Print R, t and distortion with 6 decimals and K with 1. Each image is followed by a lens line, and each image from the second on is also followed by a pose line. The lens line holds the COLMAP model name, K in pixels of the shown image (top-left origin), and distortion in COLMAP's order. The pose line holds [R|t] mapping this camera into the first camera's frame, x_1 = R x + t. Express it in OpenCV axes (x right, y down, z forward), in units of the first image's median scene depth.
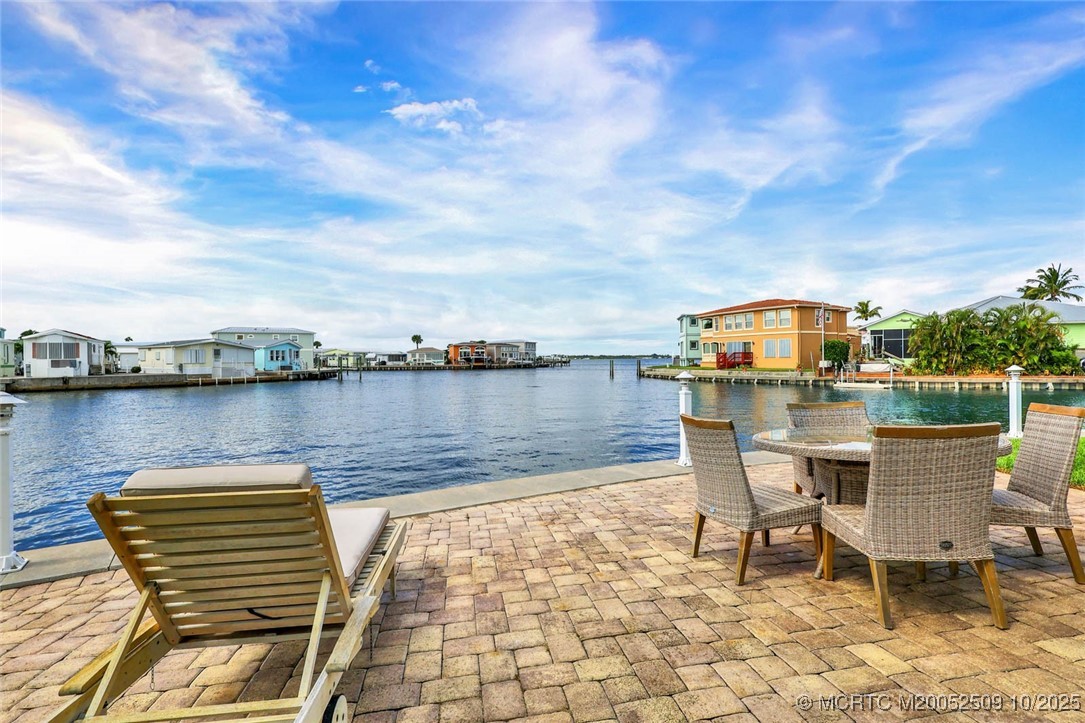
lens RADIAL K [[512.4, 0, 548.0], [0, 512.4, 359.4], [0, 0, 1]] dist [-0.000808, 0.000092]
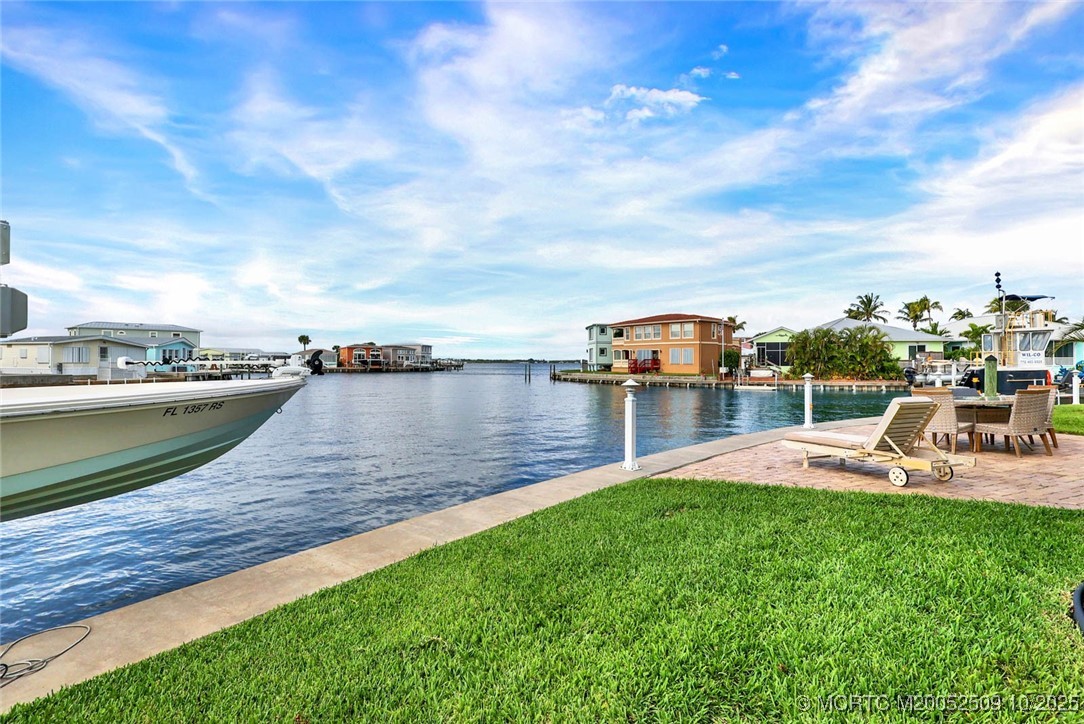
lens RADIAL K [[511.8, 0, 544.8], [0, 511.8, 360.3], [0, 0, 1]] dist [0.000122, -0.000335]
pose [[0.971776, 0.013684, 0.235510, -0.108649], [-0.012201, 0.999896, -0.007754, 0.000422], [-0.235592, 0.004662, 0.971841, -0.047923]]
